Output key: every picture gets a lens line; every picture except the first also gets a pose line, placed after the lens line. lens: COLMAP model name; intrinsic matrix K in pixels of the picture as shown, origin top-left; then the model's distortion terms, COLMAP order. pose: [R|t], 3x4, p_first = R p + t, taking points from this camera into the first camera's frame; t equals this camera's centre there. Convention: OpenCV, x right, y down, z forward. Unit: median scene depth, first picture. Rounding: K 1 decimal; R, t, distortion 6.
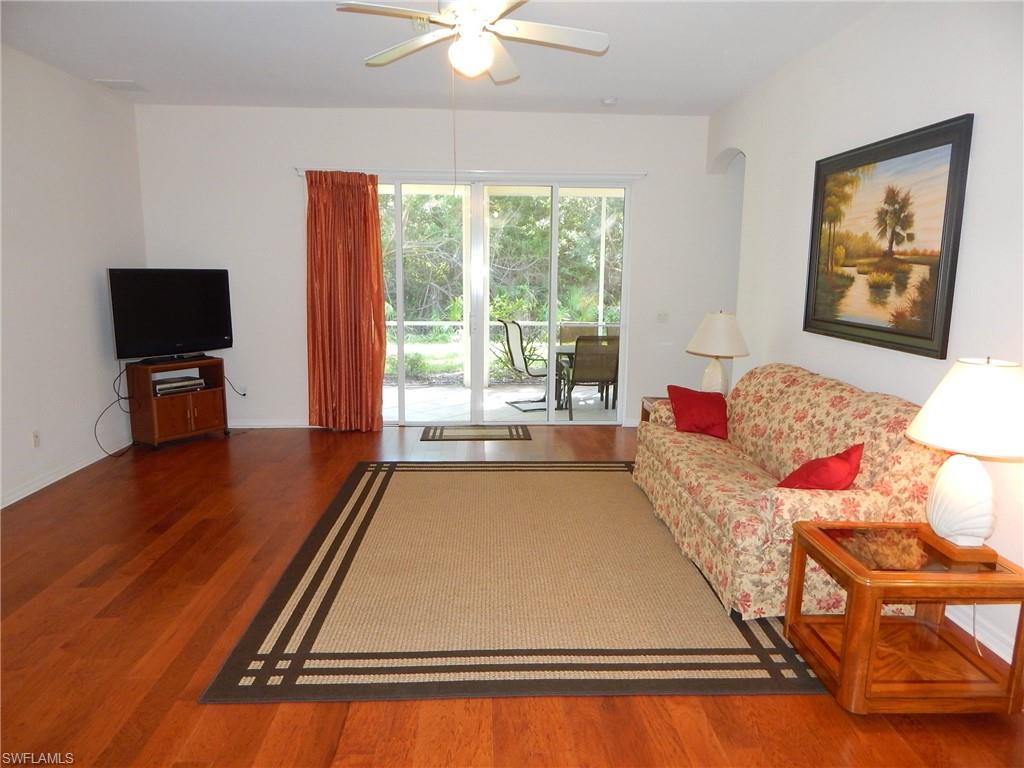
lens RADIAL K [[683.2, 0, 512.3], [0, 683.2, 384.1], [0, 0, 1]] dist [0.005130, 0.000909]
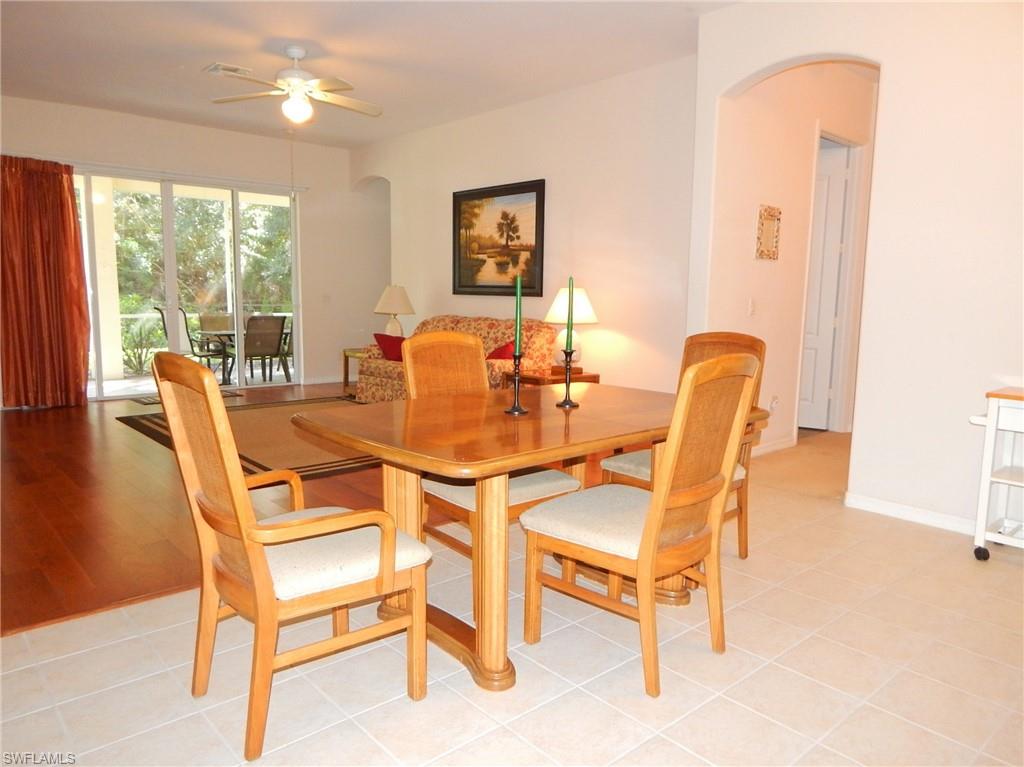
lens RADIAL K [[683.2, 0, 512.8], [0, 683.2, 383.4], [0, 0, 1]] dist [0.005130, 0.000909]
pose [[0.783642, -0.083505, 0.615574, -0.616781], [0.096993, 0.995218, 0.011531, 0.162964], [-0.613594, 0.050671, 0.787994, -0.466833]]
